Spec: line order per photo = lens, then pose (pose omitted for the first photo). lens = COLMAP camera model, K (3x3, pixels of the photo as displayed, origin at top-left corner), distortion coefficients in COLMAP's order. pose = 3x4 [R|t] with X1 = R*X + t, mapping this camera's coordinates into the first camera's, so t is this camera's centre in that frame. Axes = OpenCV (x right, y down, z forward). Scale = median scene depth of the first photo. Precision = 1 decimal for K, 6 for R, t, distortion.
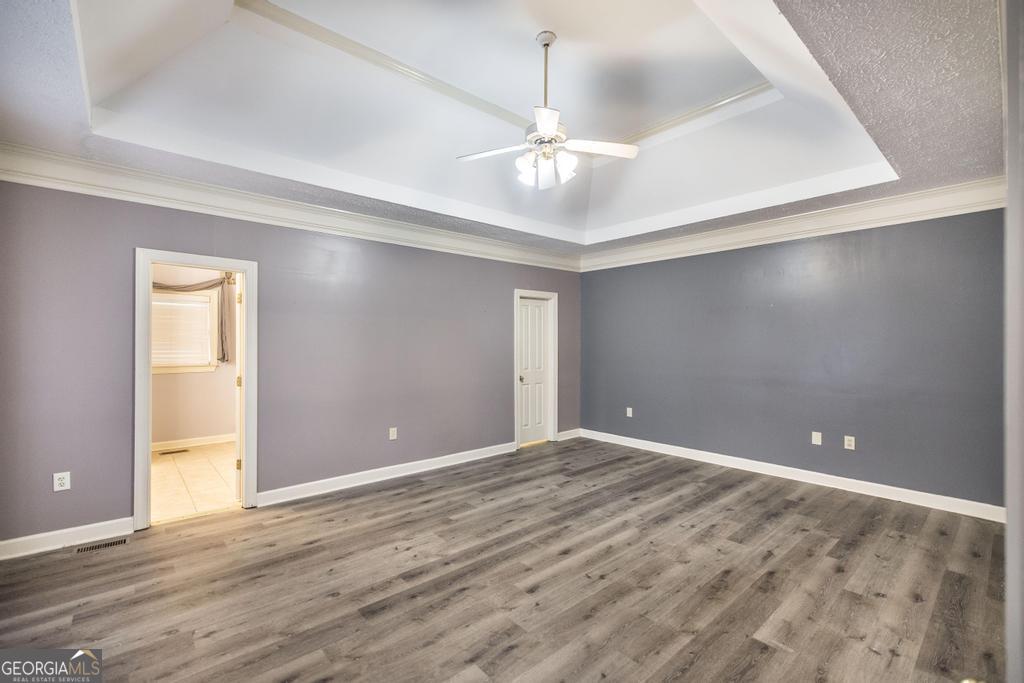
lens RADIAL K [[437.5, 0, 512.0], [0, 437.5, 341.5], [0, 0, 1]] dist [0.007224, 0.000276]
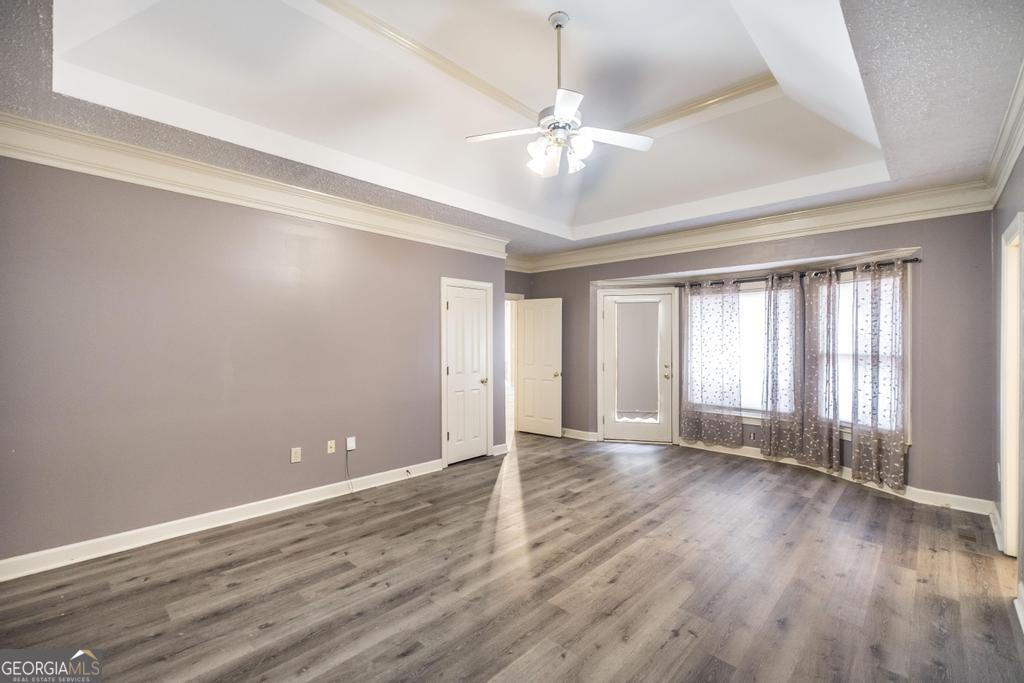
lens RADIAL K [[437.5, 0, 512.0], [0, 437.5, 341.5], [0, 0, 1]] dist [0.007224, 0.000276]
pose [[-0.995834, -0.004152, -0.091091, 0.269790], [-0.004217, 0.999991, 0.000518, -0.002433], [0.091088, 0.000900, -0.995842, 1.968337]]
